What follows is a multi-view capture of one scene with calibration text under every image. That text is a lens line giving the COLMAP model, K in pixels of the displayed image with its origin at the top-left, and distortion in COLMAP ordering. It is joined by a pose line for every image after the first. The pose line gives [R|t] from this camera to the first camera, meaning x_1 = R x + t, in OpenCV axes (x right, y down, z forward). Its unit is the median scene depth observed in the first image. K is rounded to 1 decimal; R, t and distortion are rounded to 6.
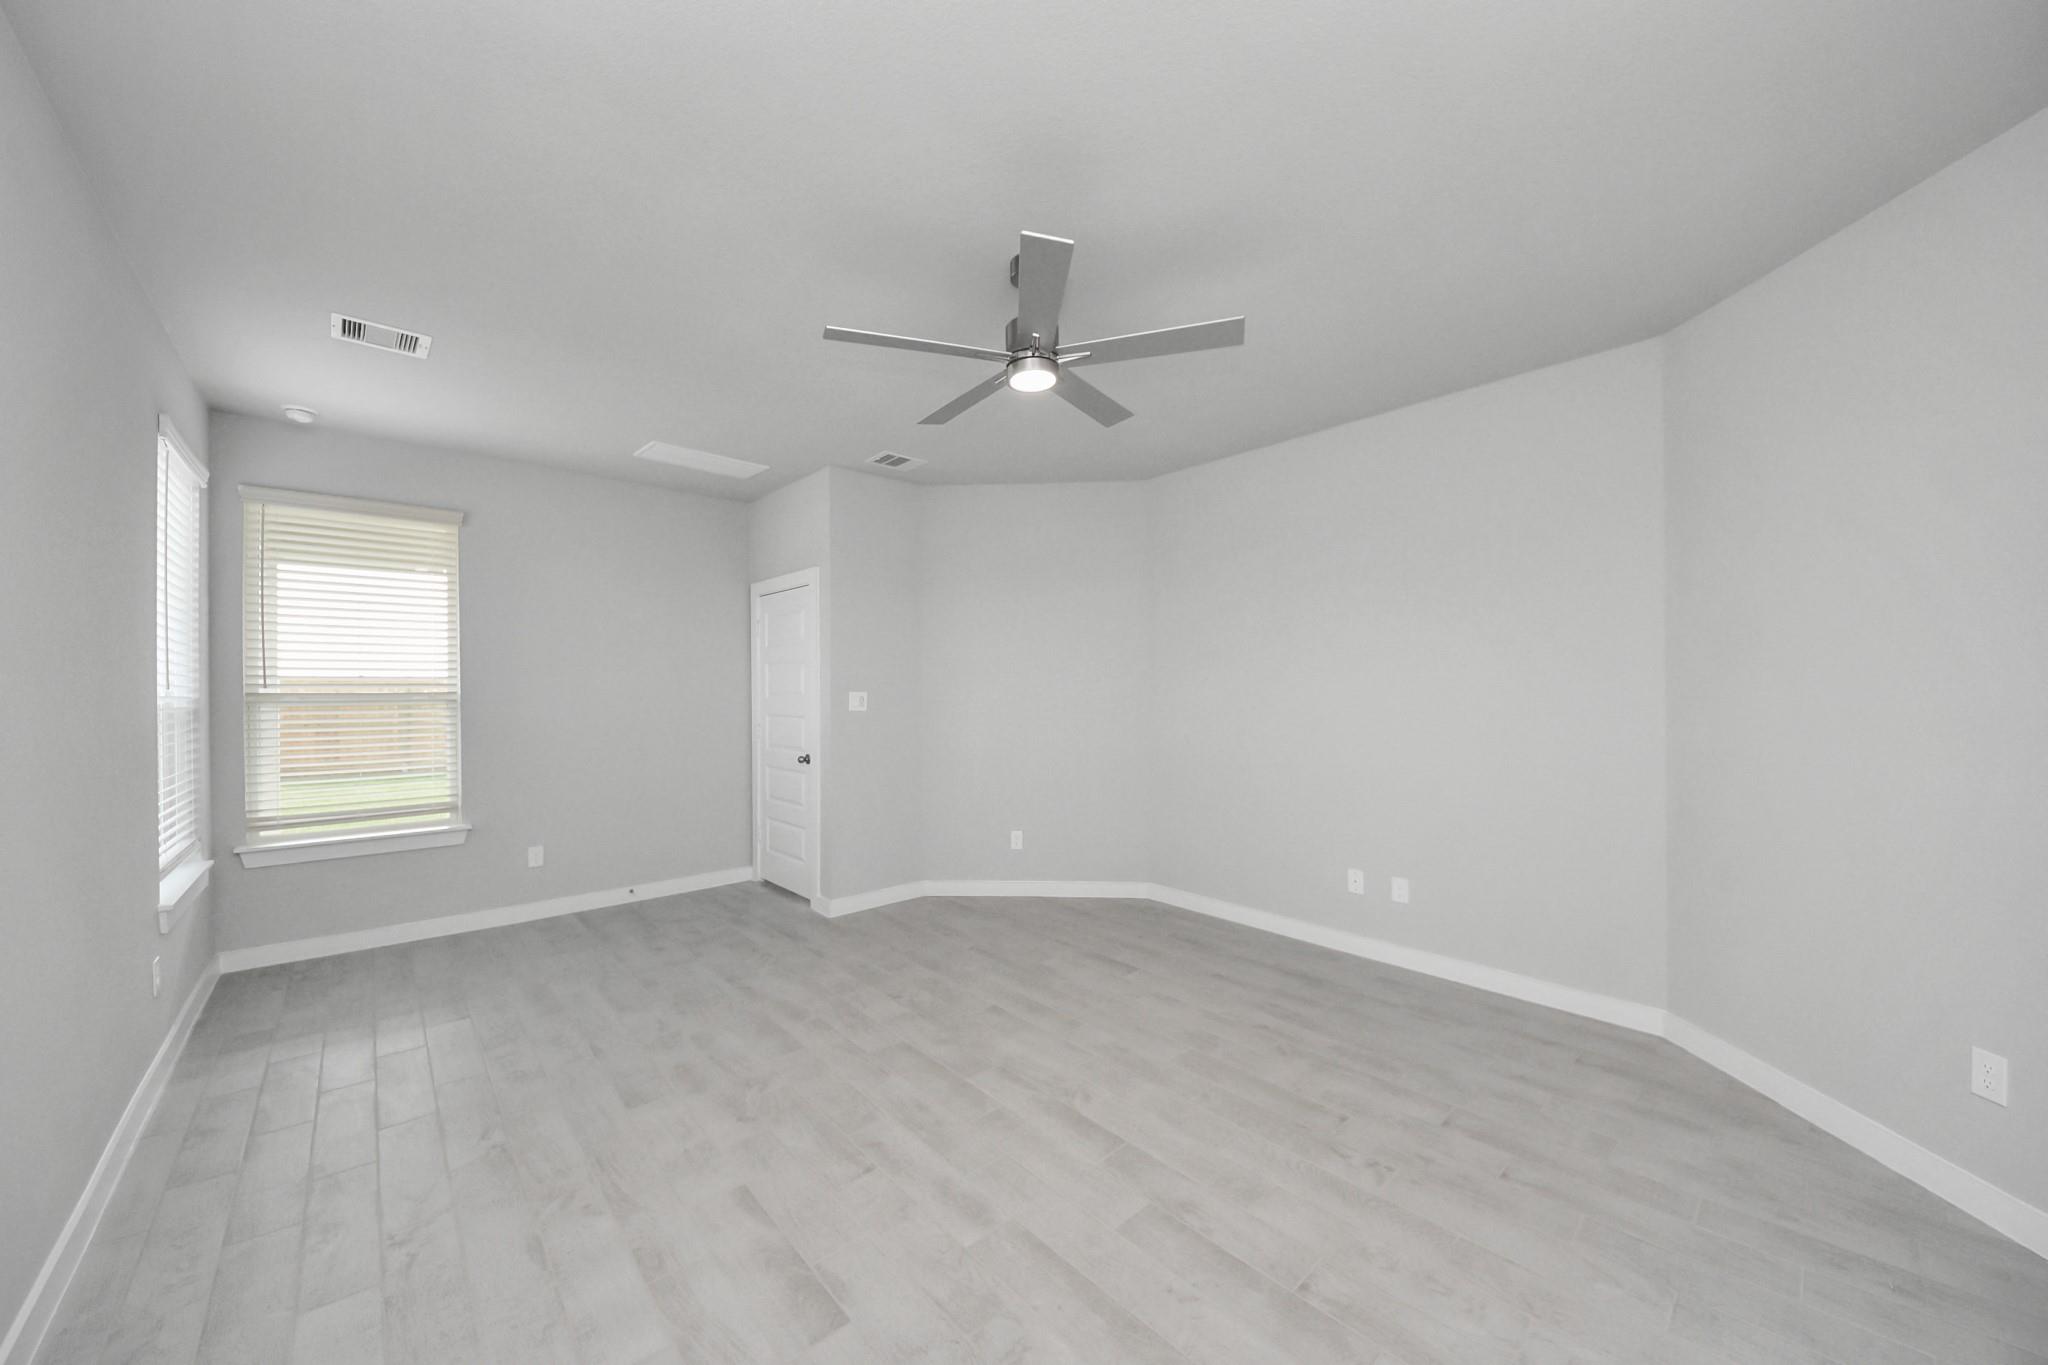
lens RADIAL K [[732.9, 0, 1006.2], [0, 732.9, 680.1], [0, 0, 1]] dist [0.005052, -0.004652]
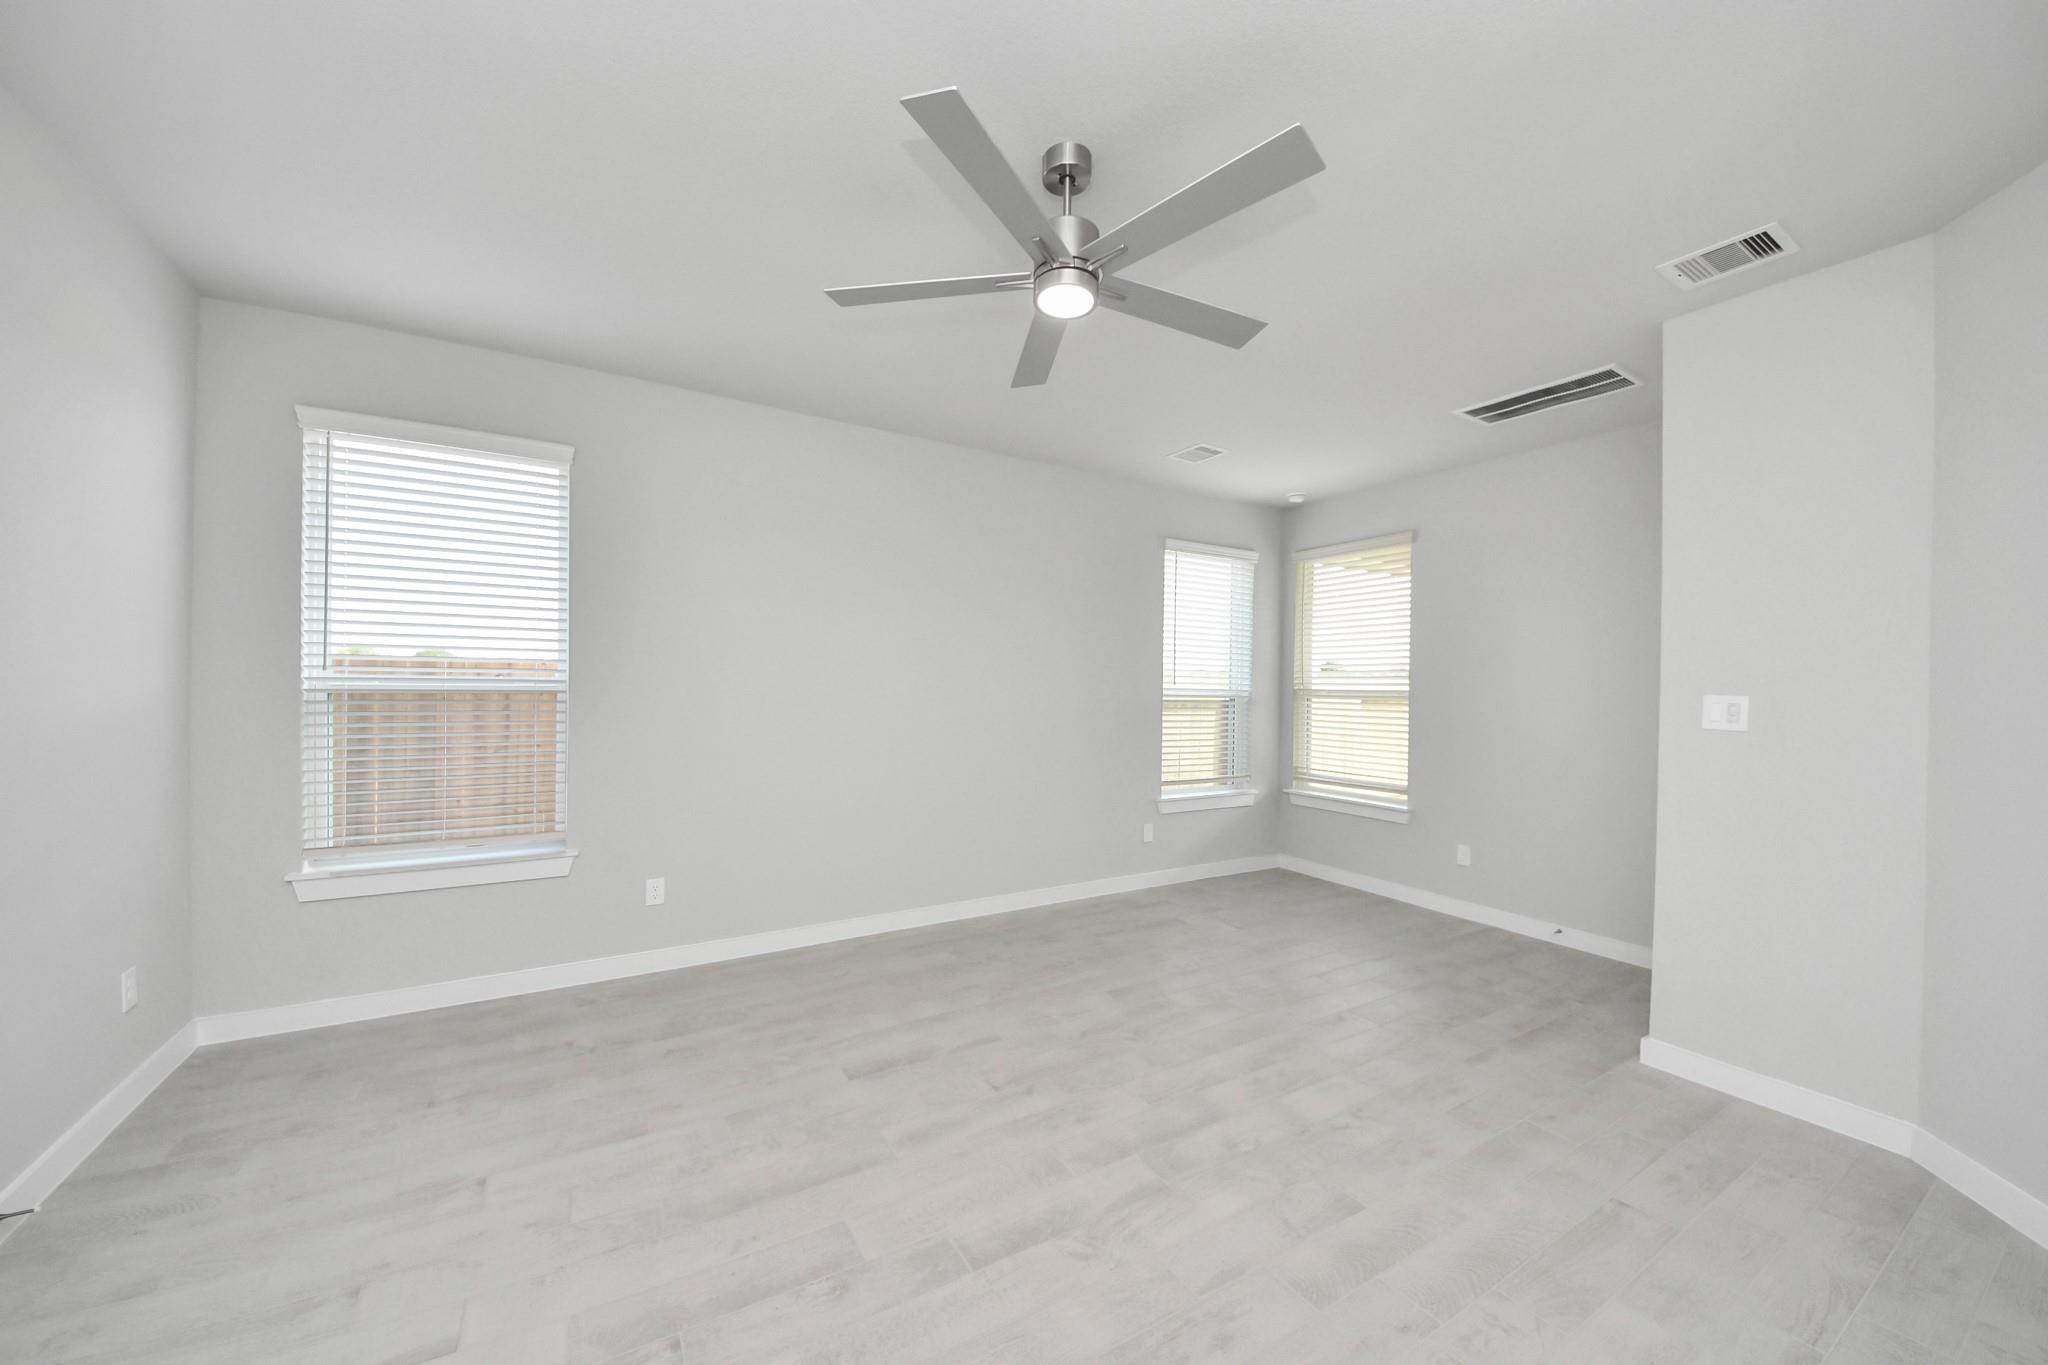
lens RADIAL K [[732.9, 0, 1024.0], [0, 732.9, 678.9], [0, 0, 1]] dist [0.005052, -0.004652]
pose [[-0.196033, -0.008551, -0.980560, 0.651581], [-0.000472, 0.999963, -0.008626, 0.012435], [0.980597, -0.001228, -0.196030, 0.861590]]
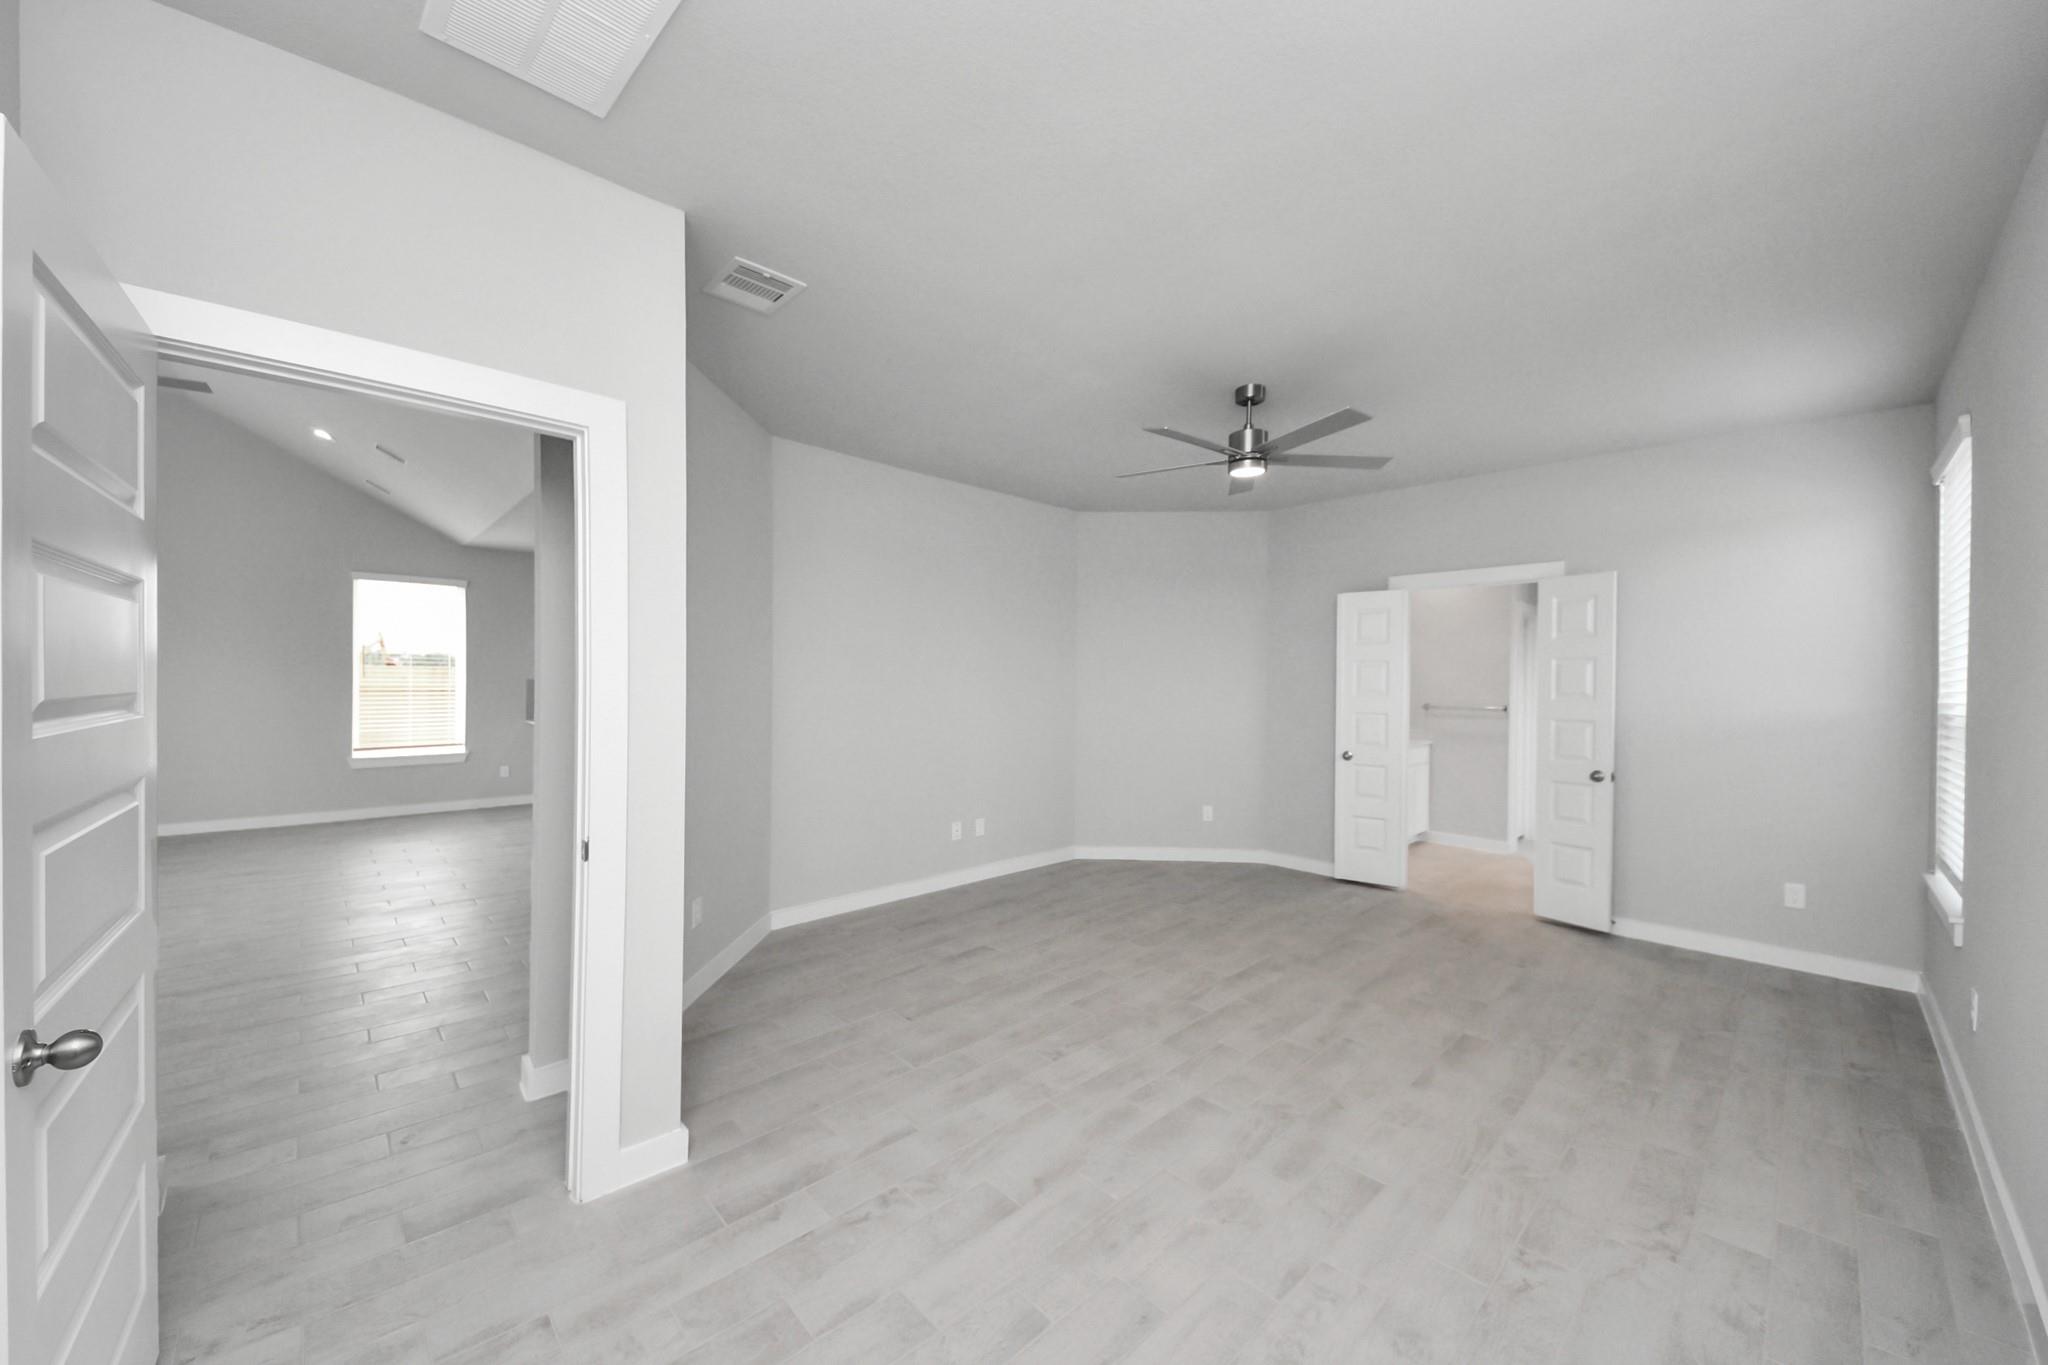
lens RADIAL K [[732.9, 0, 1044.3], [0, 732.9, 689.5], [0, 0, 1]] dist [0.005052, -0.004652]
pose [[-0.046536, -0.012980, 0.998832, -1.037938], [-0.021080, 0.999706, 0.012010, 0.000348], [-0.998694, -0.020497, -0.046796, 1.115453]]
